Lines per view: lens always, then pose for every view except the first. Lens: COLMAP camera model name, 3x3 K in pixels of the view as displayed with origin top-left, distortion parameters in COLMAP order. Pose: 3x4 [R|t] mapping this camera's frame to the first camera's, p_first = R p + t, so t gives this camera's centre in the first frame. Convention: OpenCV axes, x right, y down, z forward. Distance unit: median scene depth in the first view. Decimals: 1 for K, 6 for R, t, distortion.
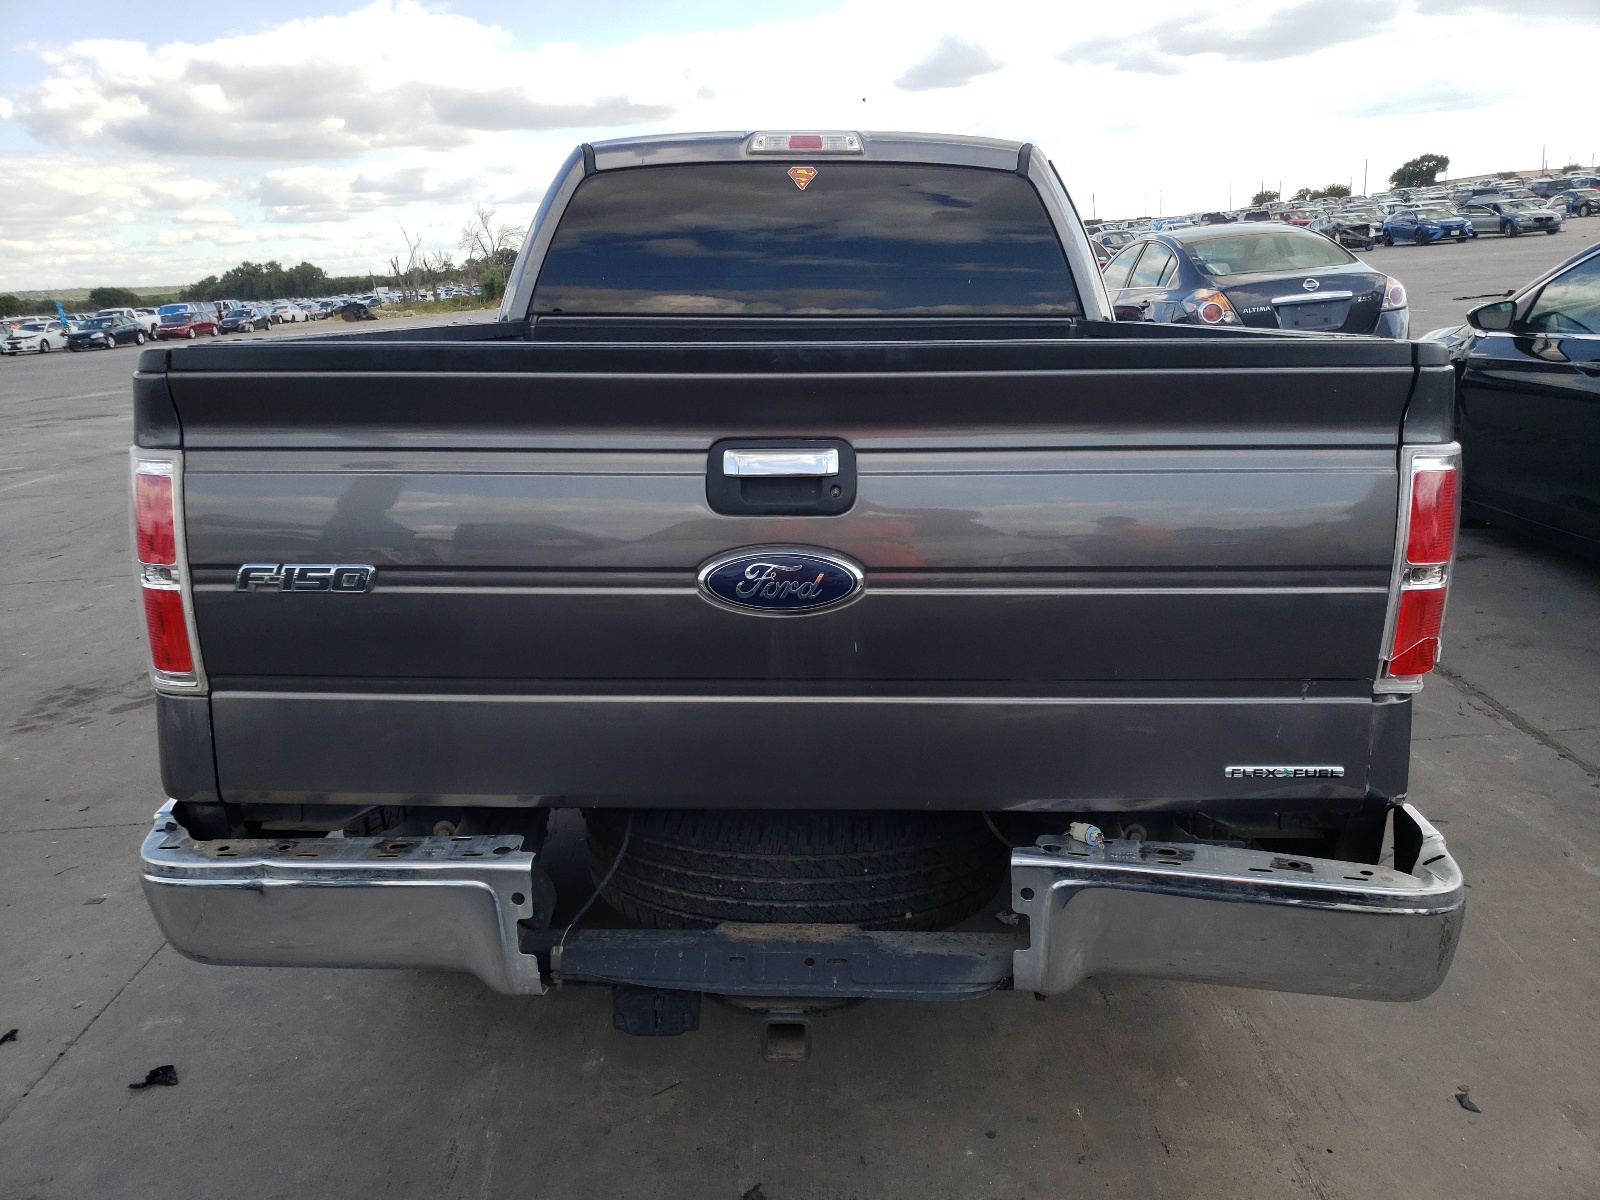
lens RADIAL K [[1206.6, 0, 799.8], [0, 1206.6, 590.8], [0, 0, 1]] dist [0.089456, 0.001451]
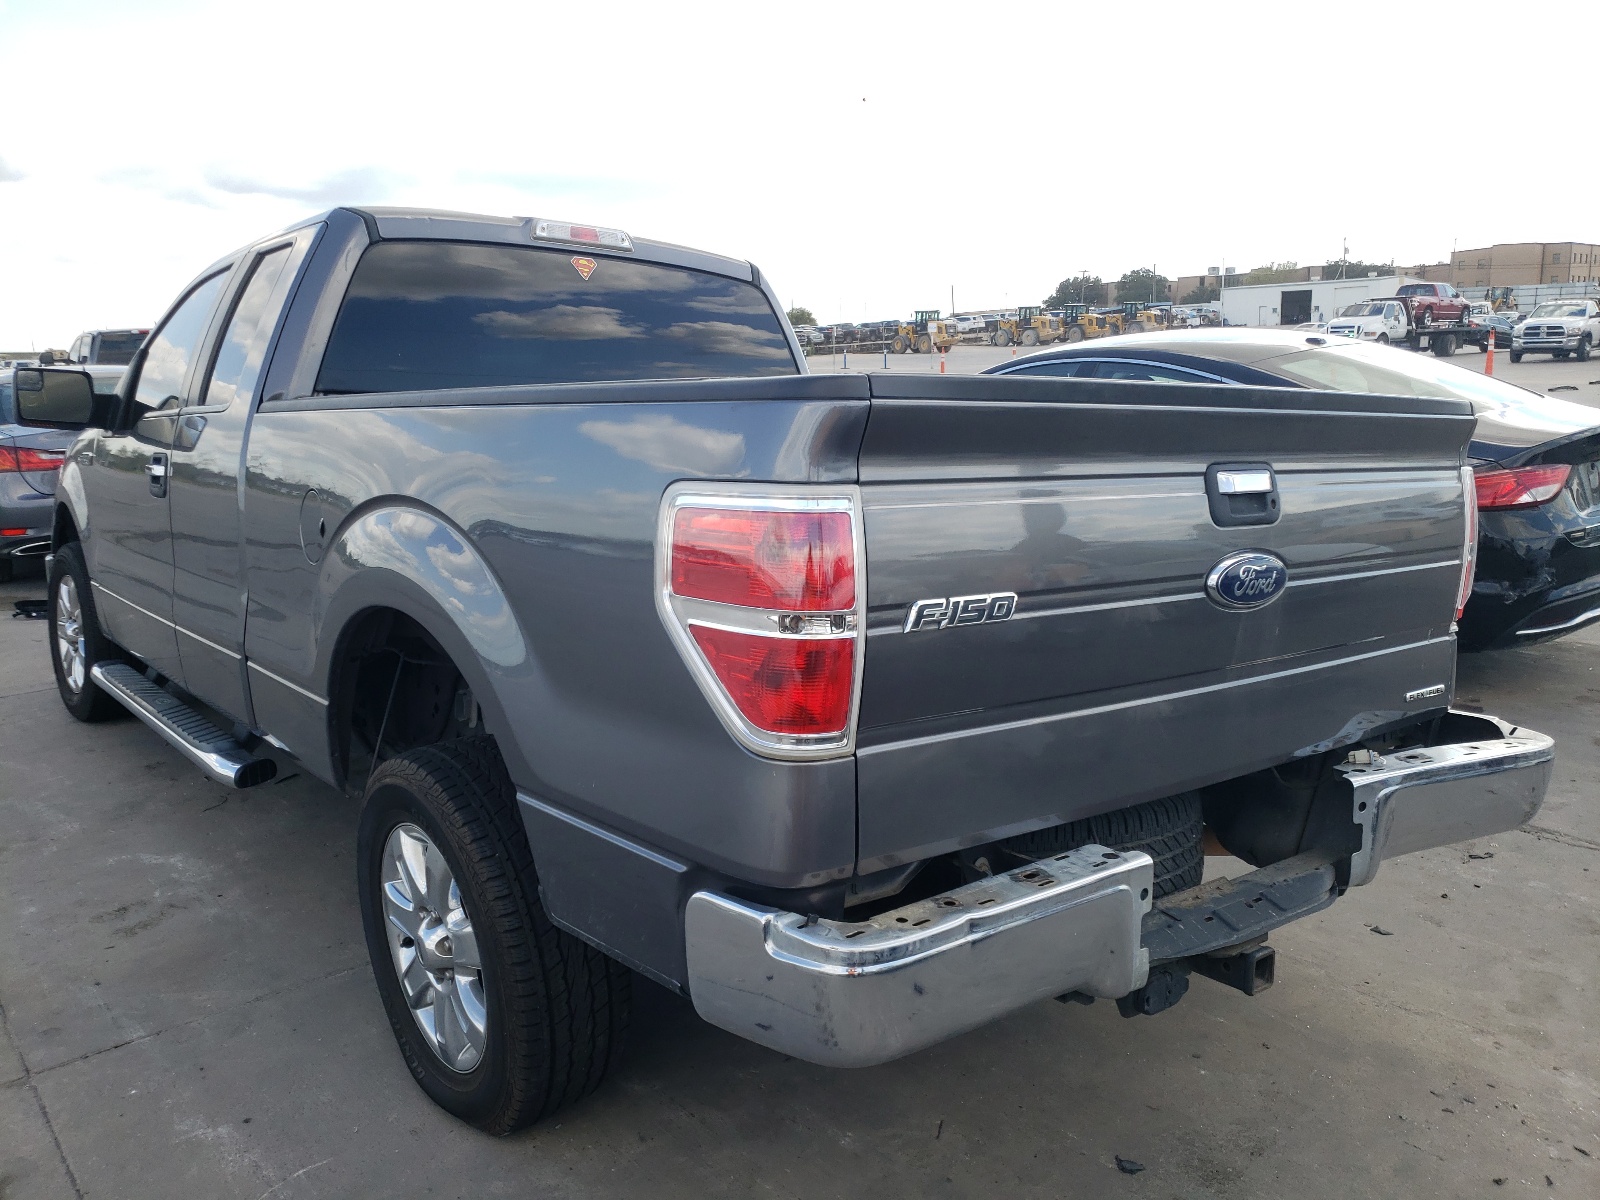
lens RADIAL K [[1208.6, 0, 799.0], [0, 1208.6, 595.2], [0, 0, 1]] dist [0.034032, -0.004069]
pose [[0.771572, -0.070908, 0.632178, -1.114557], [0.135763, 0.989228, -0.054742, 0.012259], [-0.621486, 0.128064, 0.772887, 0.336885]]
